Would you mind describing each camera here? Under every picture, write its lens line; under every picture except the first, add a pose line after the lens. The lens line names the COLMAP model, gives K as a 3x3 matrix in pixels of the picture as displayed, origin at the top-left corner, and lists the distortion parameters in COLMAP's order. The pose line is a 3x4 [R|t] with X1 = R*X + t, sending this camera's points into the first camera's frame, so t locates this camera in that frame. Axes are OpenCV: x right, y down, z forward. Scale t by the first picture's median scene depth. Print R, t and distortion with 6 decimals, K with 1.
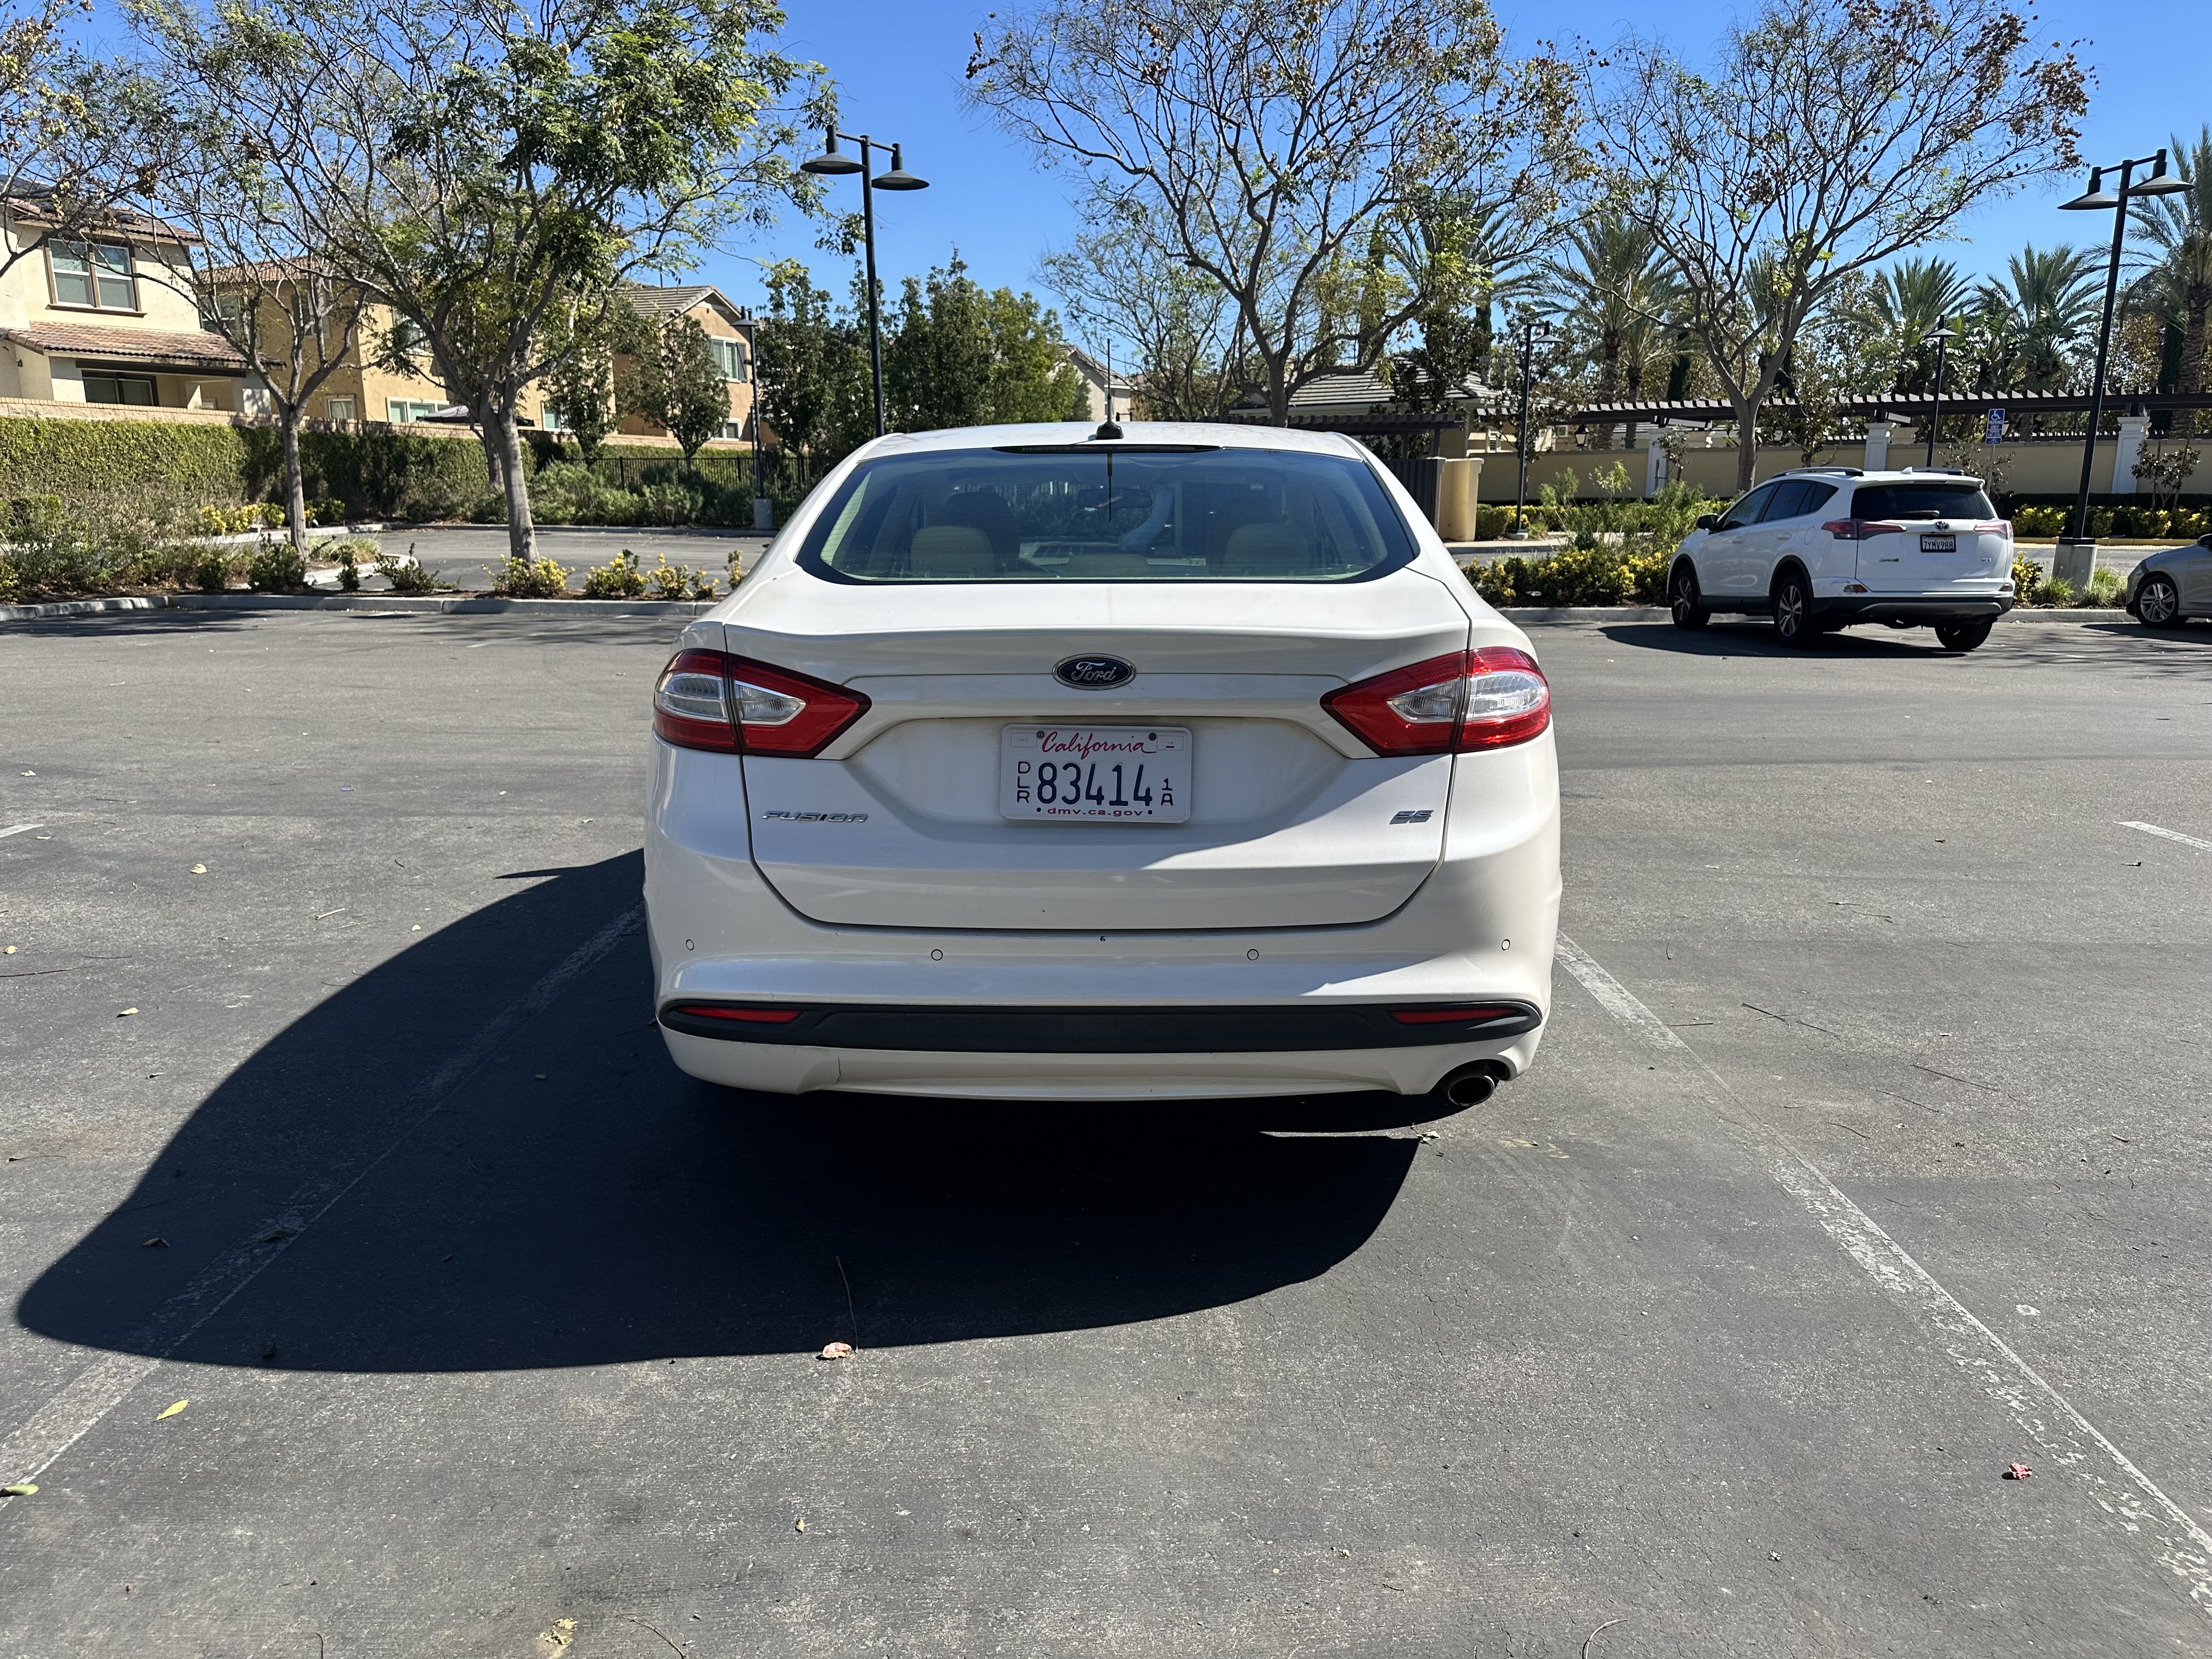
lens RADIAL K [[1556.2, 0, 1113.1], [0, 1556.2, 835.0], [0, 0, 1]] dist [0.061075, -0.081552]
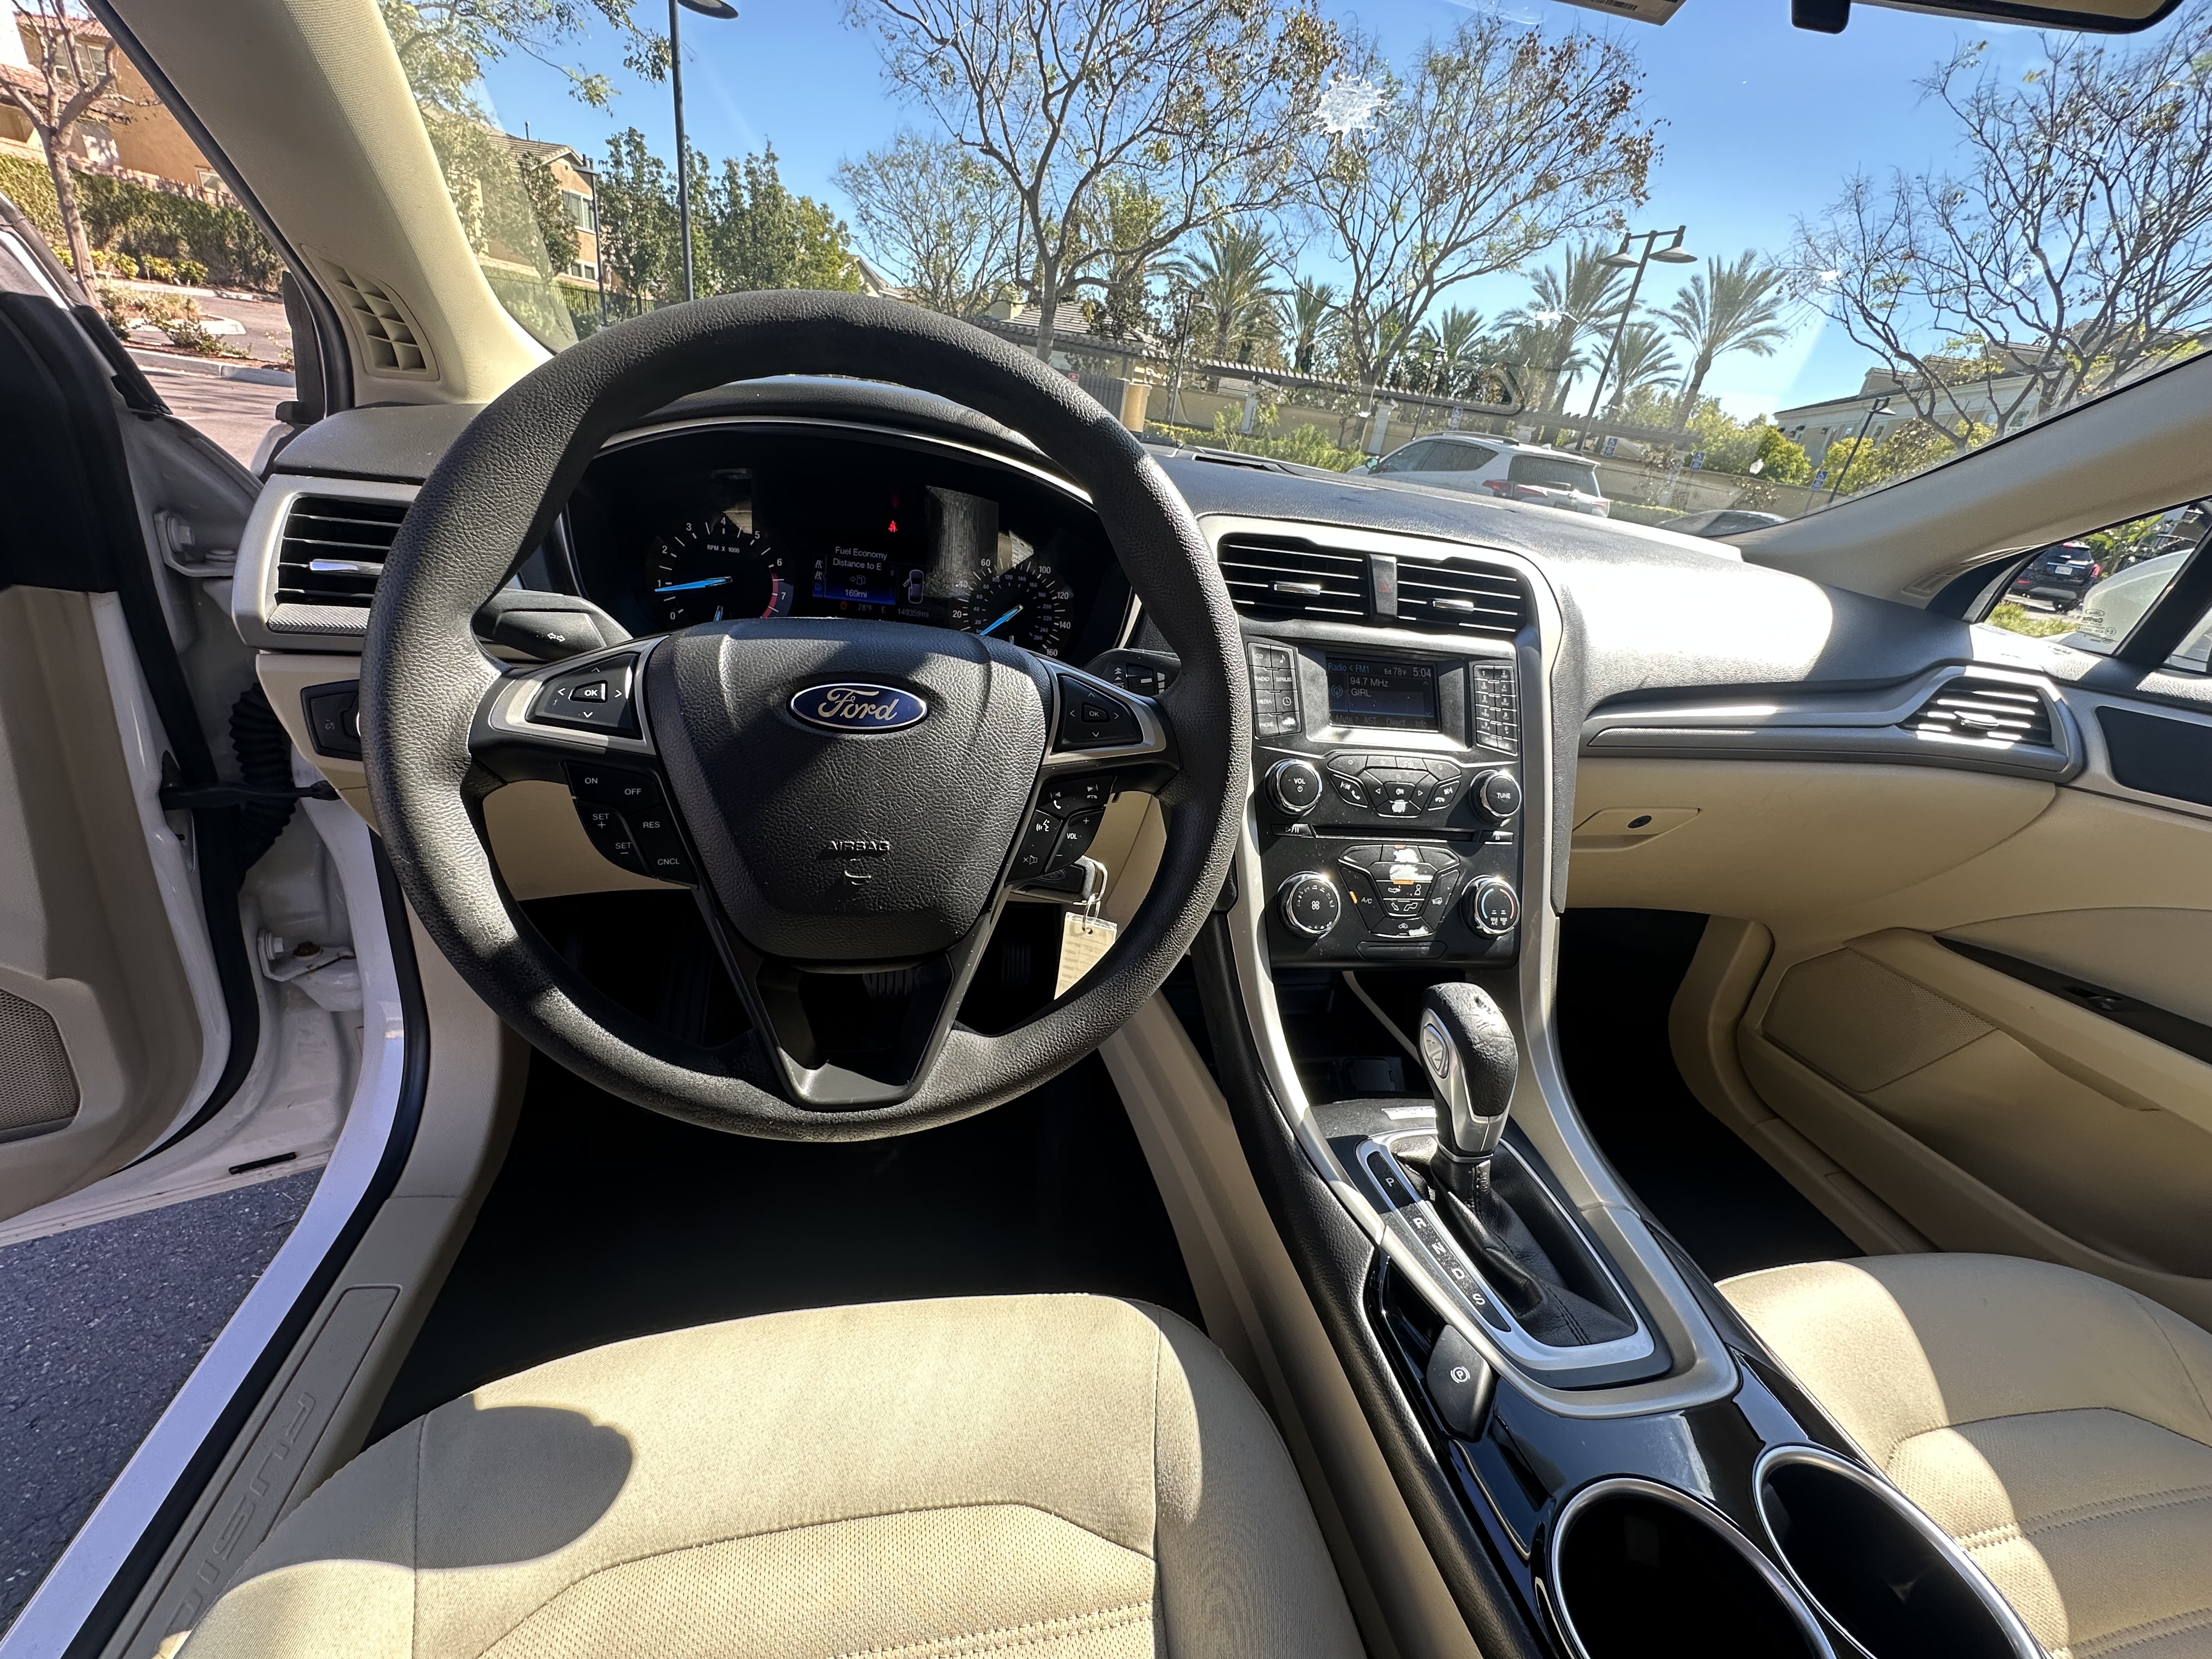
lens RADIAL K [[882.2, 0, 1109.8], [0, 882.2, 829.5], [0, 0, 1]] dist [-0.003592, 0.000270]
pose [[0.962348, 0.031250, 0.270019, -0.018913], [-0.095568, 0.968847, 0.228478, -0.043039], [-0.254468, -0.245680, 0.935354, 0.250977]]
